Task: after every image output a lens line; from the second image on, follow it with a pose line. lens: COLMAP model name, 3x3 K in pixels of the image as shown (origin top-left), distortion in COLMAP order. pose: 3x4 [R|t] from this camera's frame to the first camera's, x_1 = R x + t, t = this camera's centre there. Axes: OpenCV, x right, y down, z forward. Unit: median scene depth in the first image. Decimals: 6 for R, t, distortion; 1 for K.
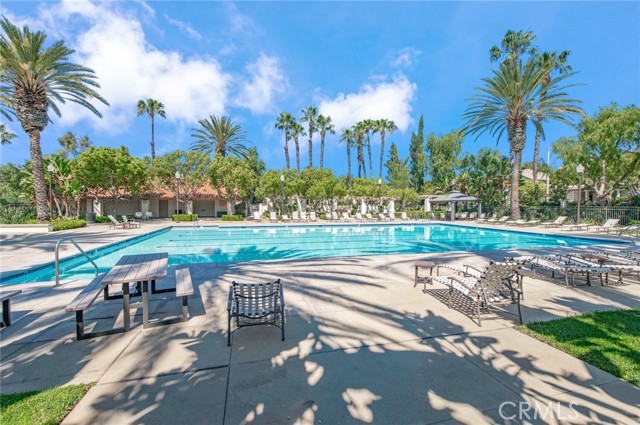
lens RADIAL K [[290.9, 0, 321.0], [0, 290.9, 212.8], [0, 0, 1]] dist [0.008090, -0.000956]
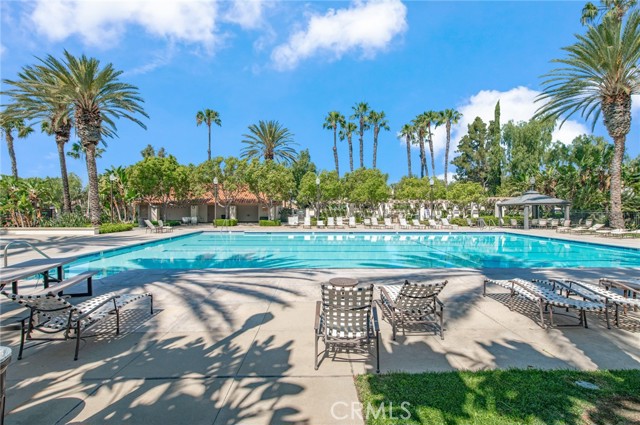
lens RADIAL K [[312.0, 0, 320.3], [0, 312.0, 211.3], [0, 0, 1]] dist [0.009901, -0.001549]
pose [[0.968883, -0.001727, -0.247514, 0.117334], [-0.003626, 0.999769, -0.021169, -0.001014], [0.247493, 0.021408, 0.968653, 0.031424]]
